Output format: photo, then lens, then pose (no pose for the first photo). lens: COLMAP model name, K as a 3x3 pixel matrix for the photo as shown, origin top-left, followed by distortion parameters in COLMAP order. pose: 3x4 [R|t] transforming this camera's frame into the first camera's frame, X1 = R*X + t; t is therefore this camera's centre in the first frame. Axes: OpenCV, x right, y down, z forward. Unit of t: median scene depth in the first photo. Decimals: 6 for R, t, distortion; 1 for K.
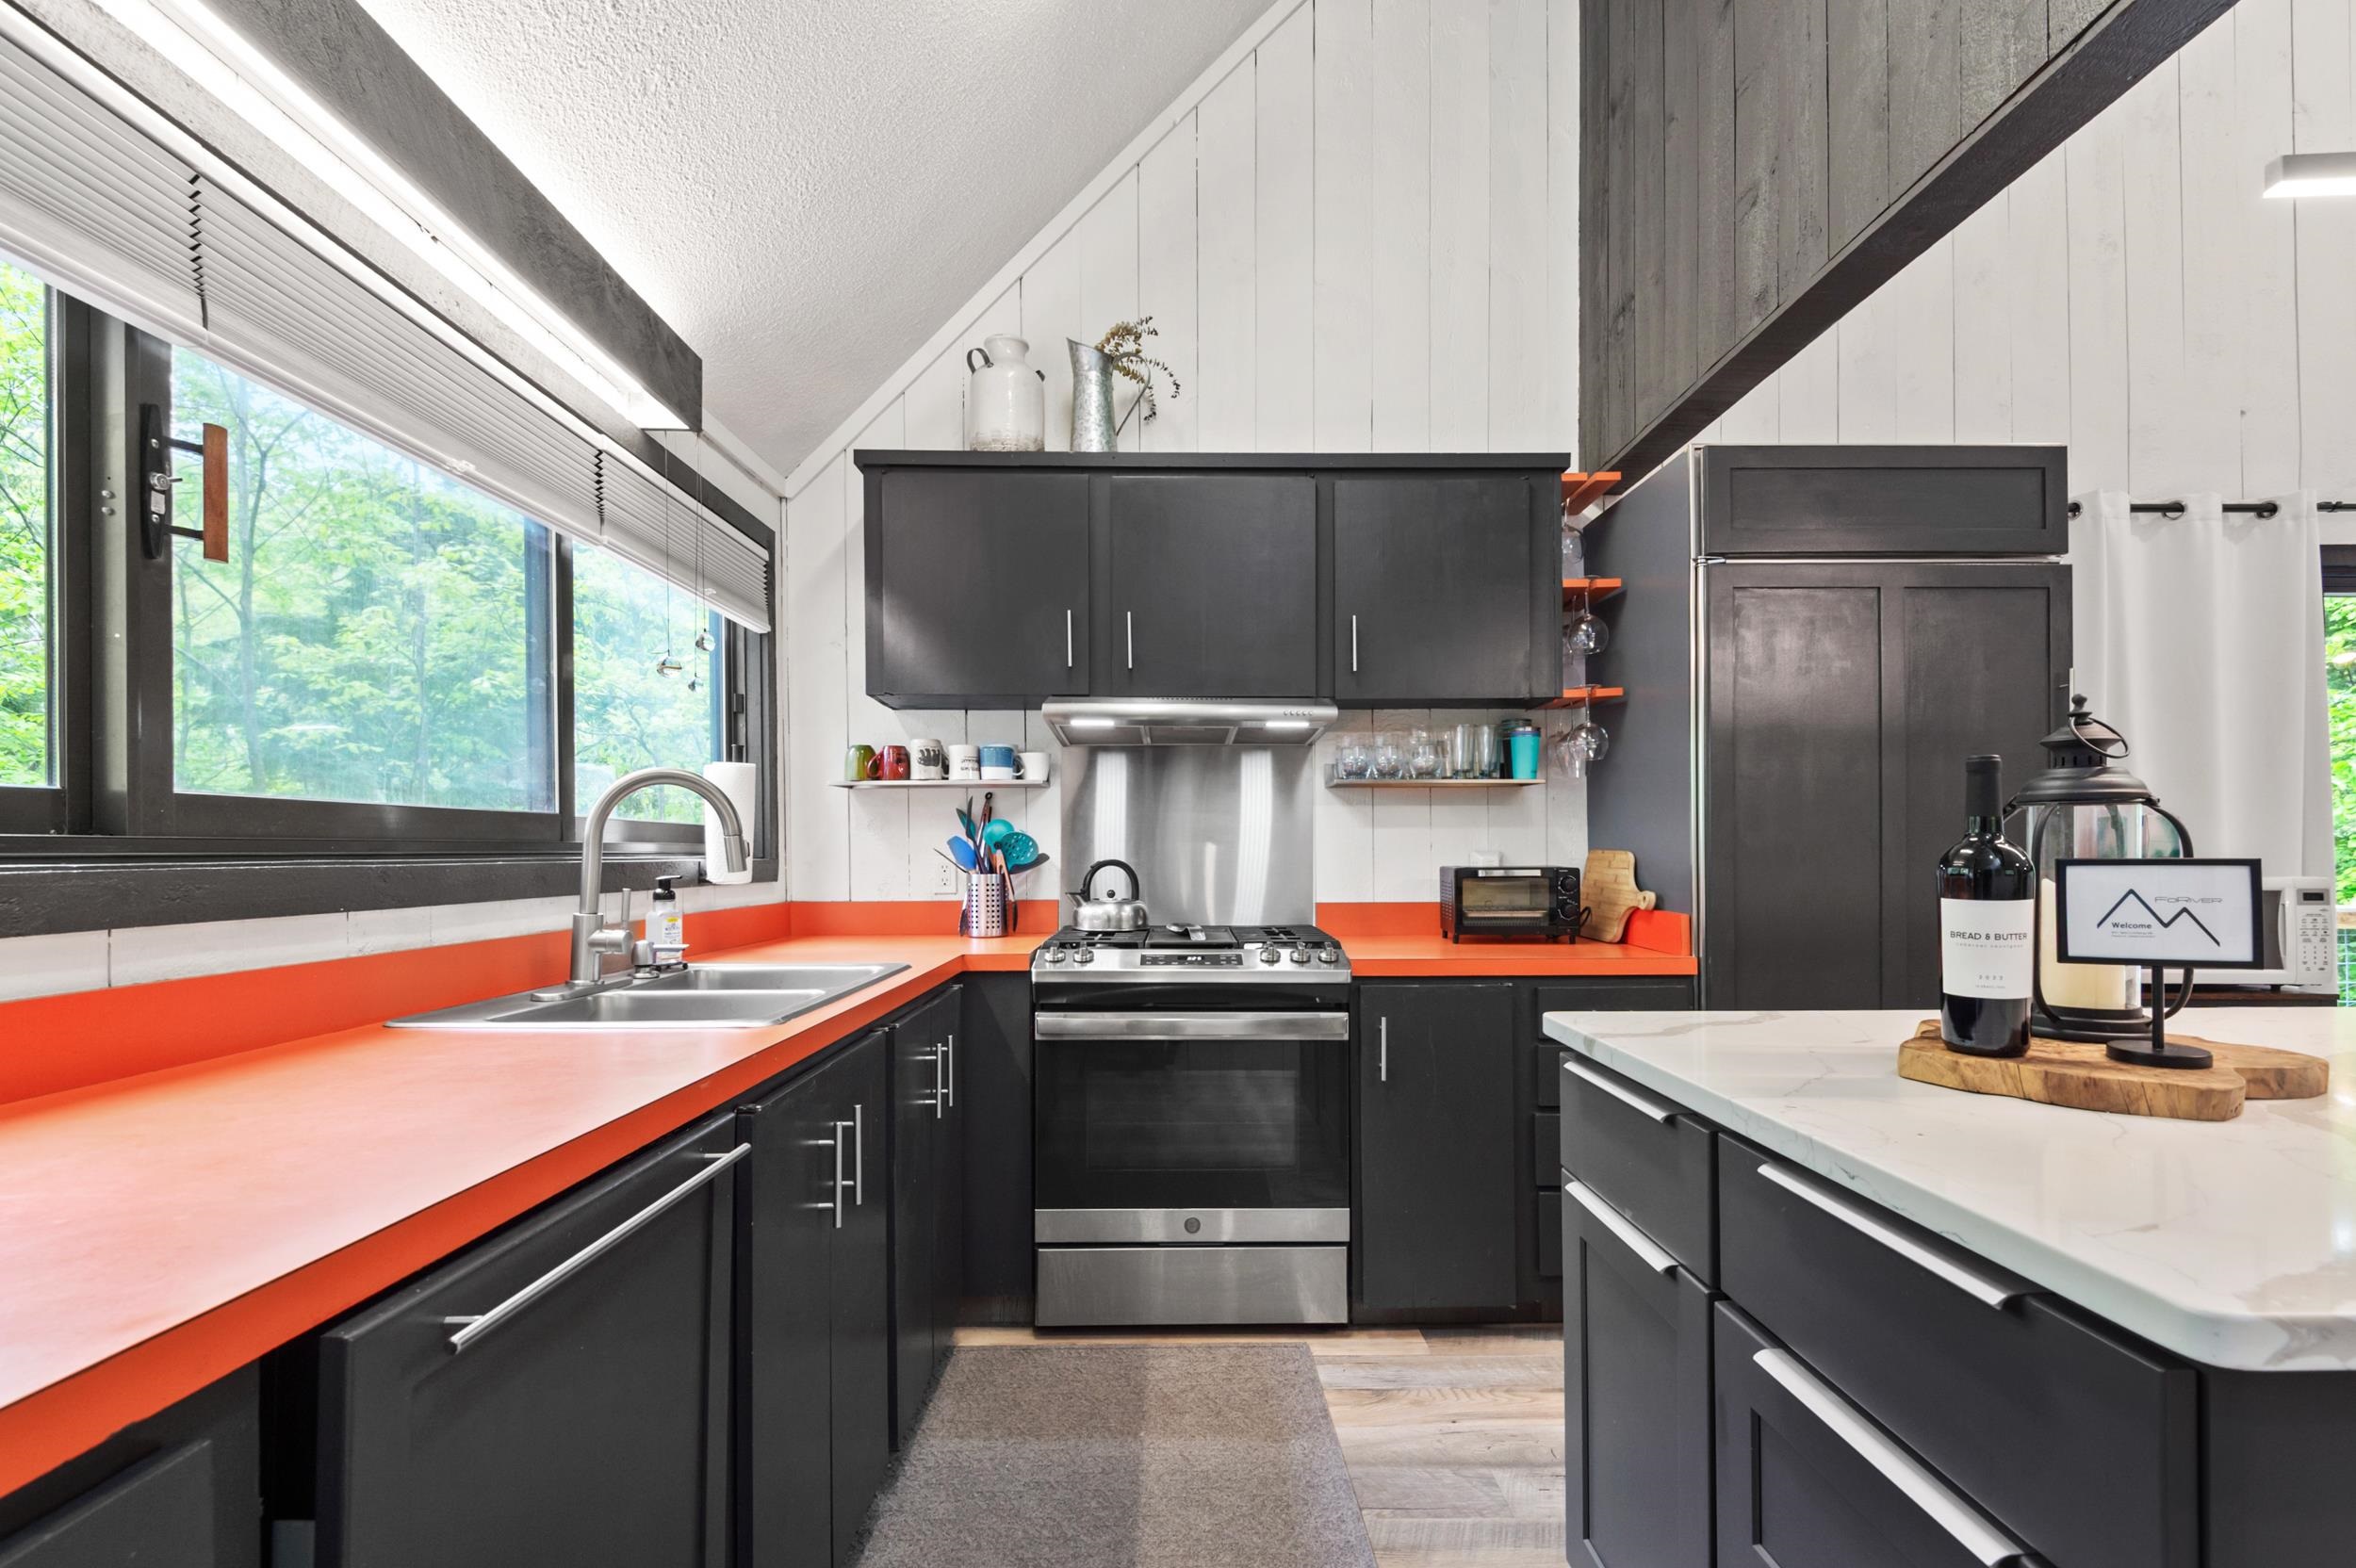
lens RADIAL K [[1086.0, 0, 1204.7], [0, 1086.0, 849.1], [0, 0, 1]] dist [0.024013, -0.012266]
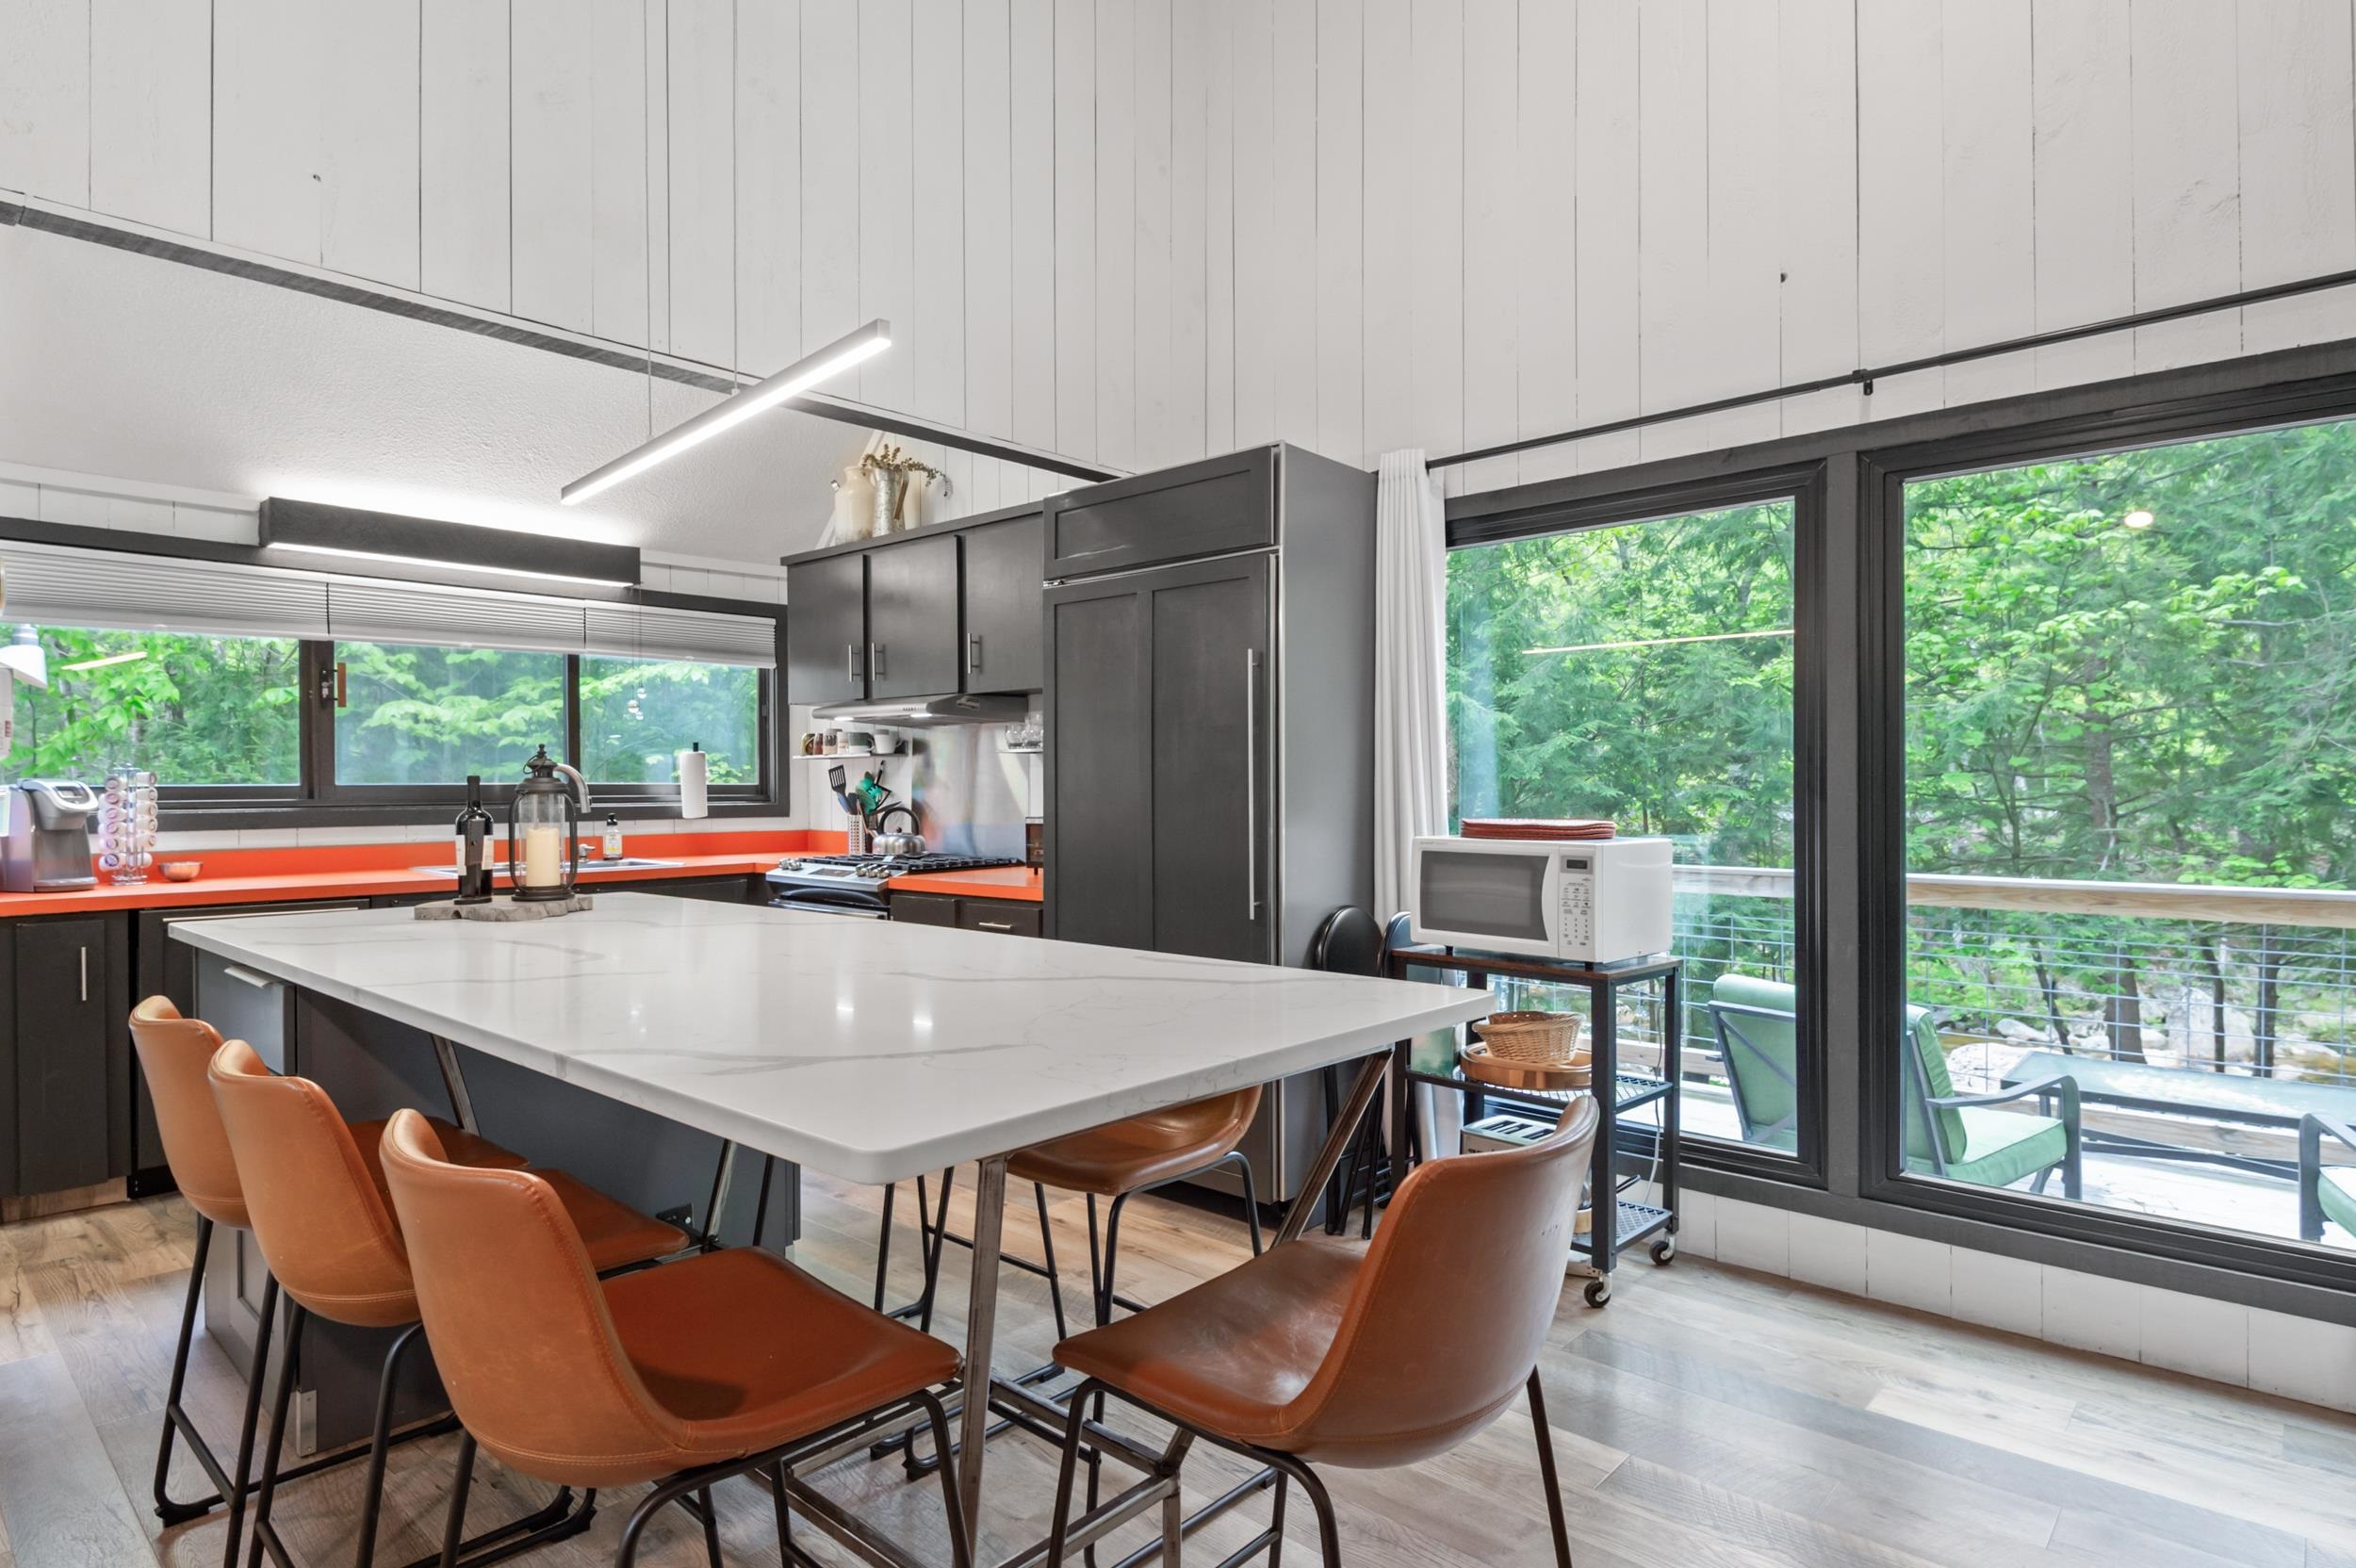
lens RADIAL K [[1250.4, 0, 1180.2], [0, 1250.4, 791.5], [0, 0, 1]] dist [0.020794, 0.000275]
pose [[0.731454, 0.003898, -0.681879, 1.882040], [0.003823, 0.999944, 0.009818, -0.037471], [0.681880, -0.009788, 0.731399, 0.010508]]
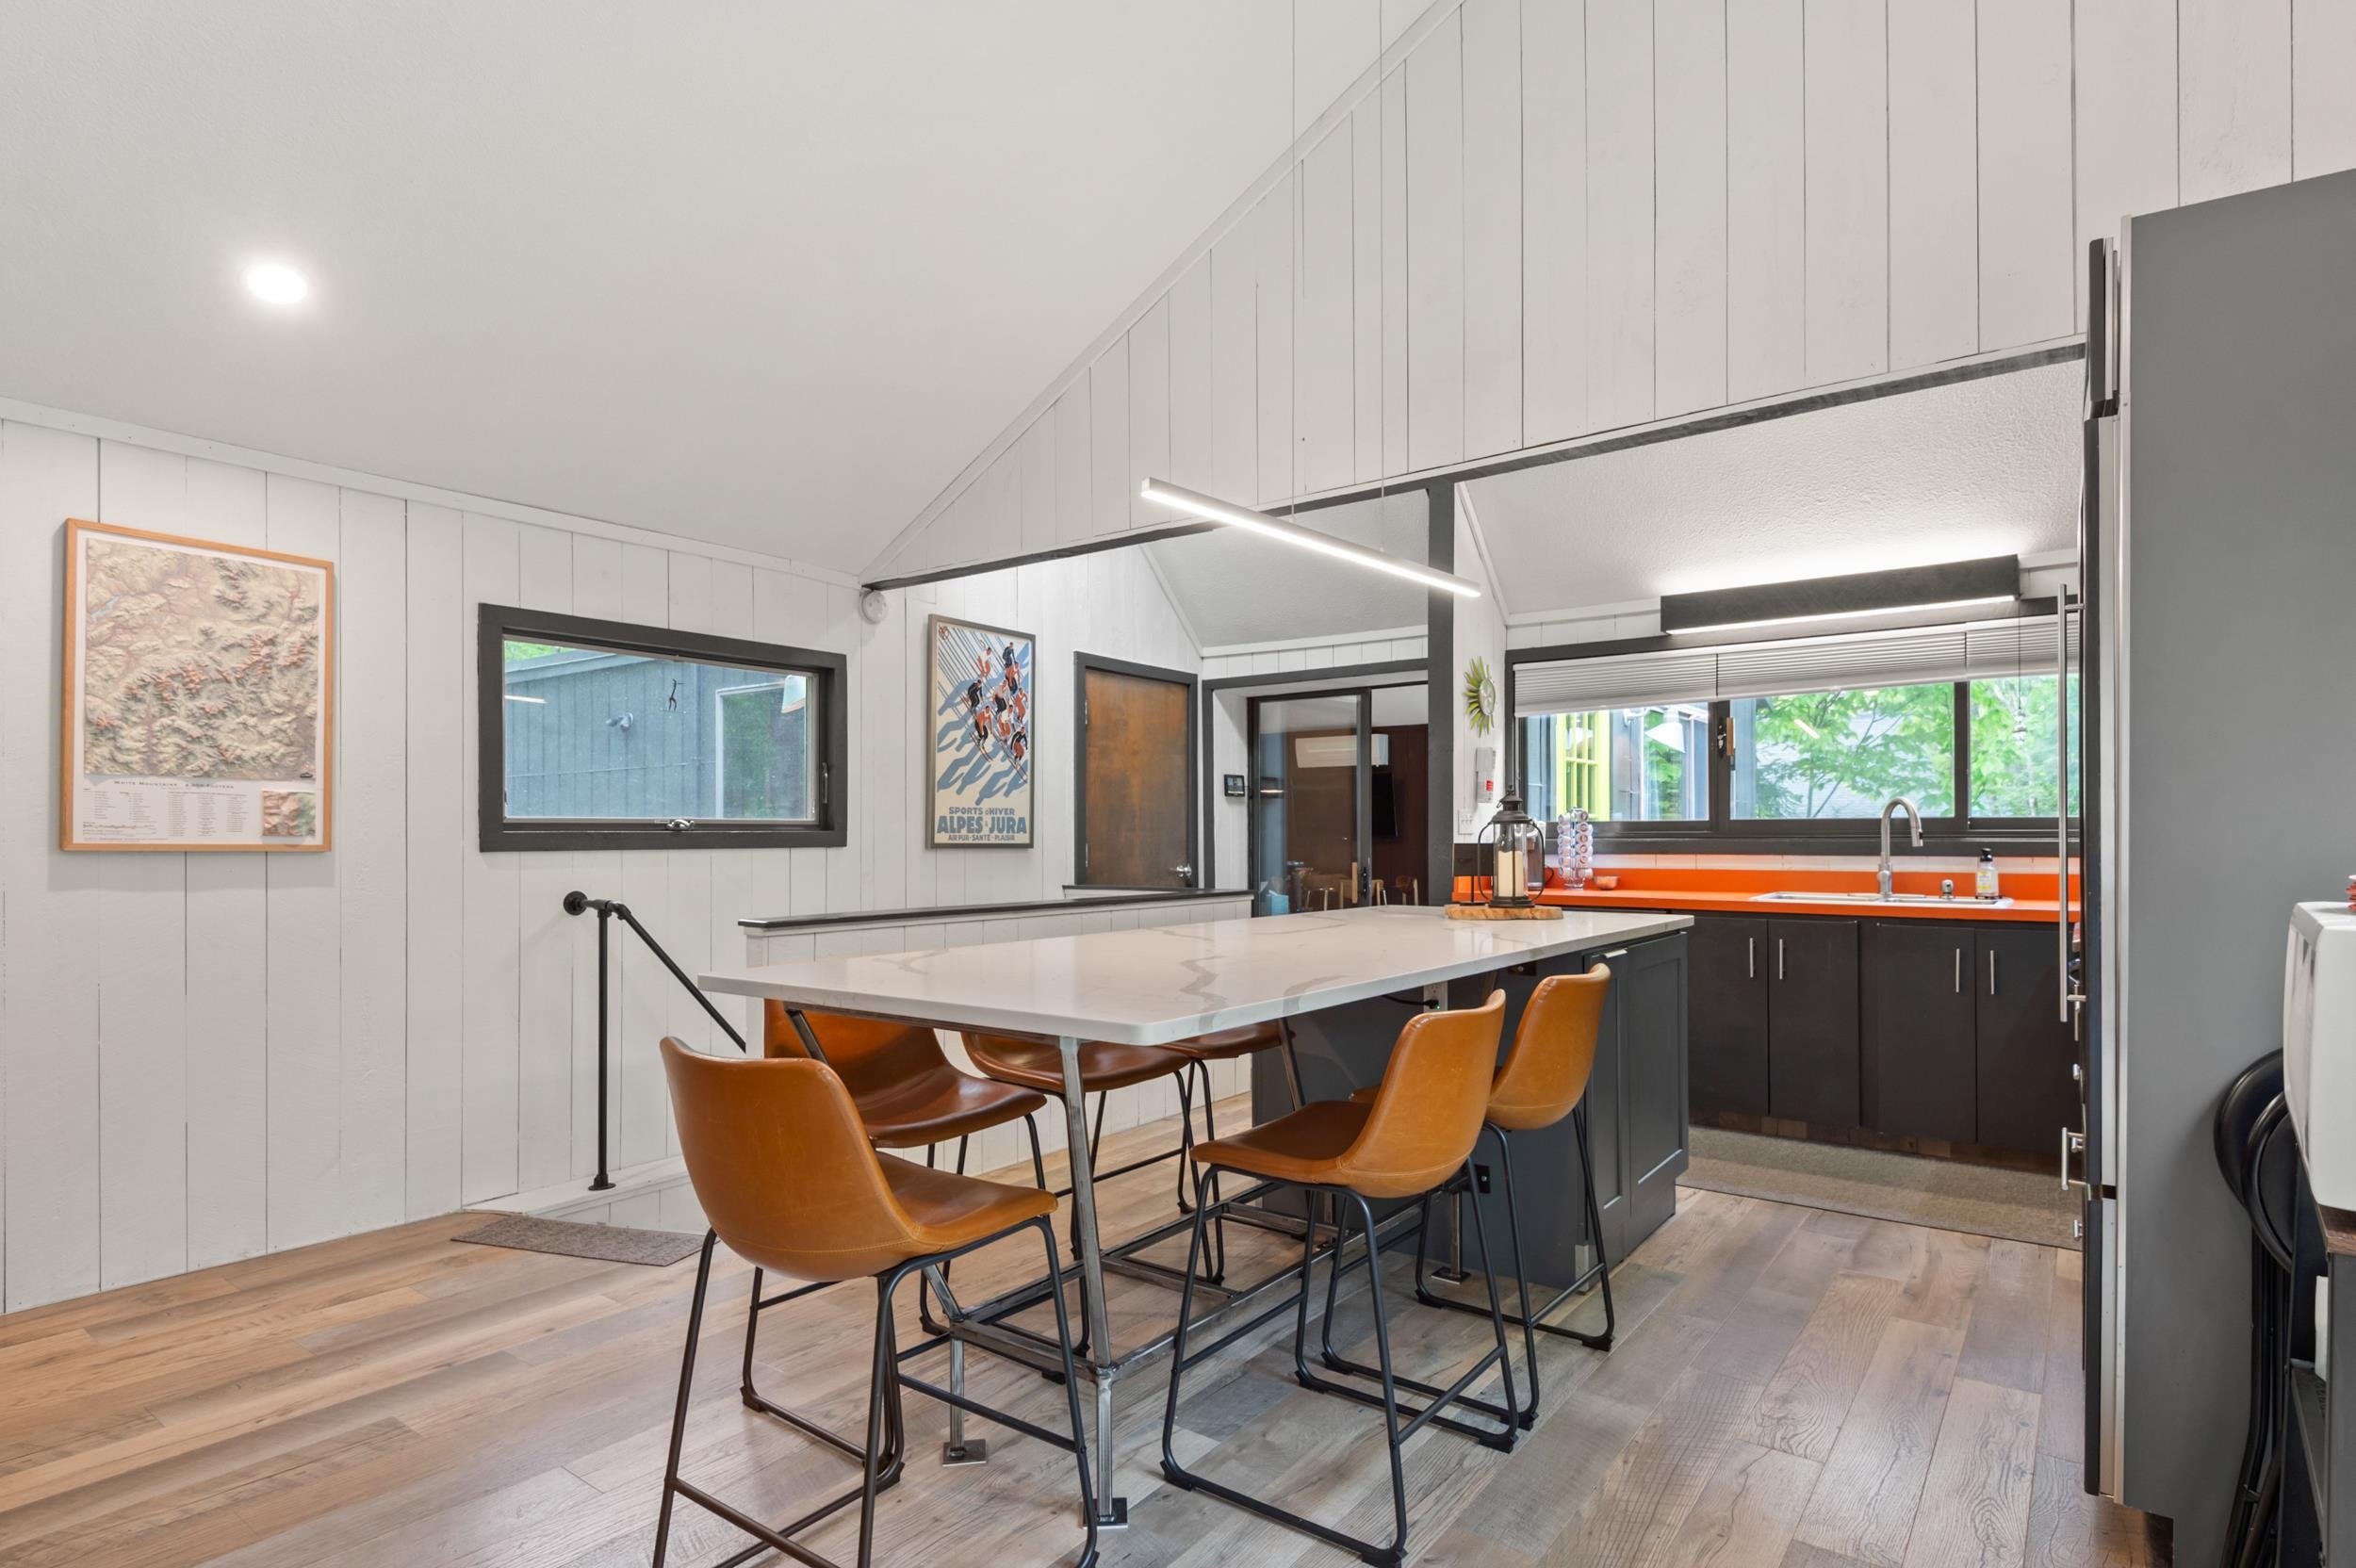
lens RADIAL K [[1250.4, 0, 1168.4], [0, 1250.4, 832.9], [0, 0, 1]] dist [0.020794, 0.000275]
pose [[-0.608985, 0.003298, -0.793175, 2.093884], [0.006990, 0.999975, -0.001209, -0.012113], [0.793151, -0.006280, -0.608993, 1.219046]]
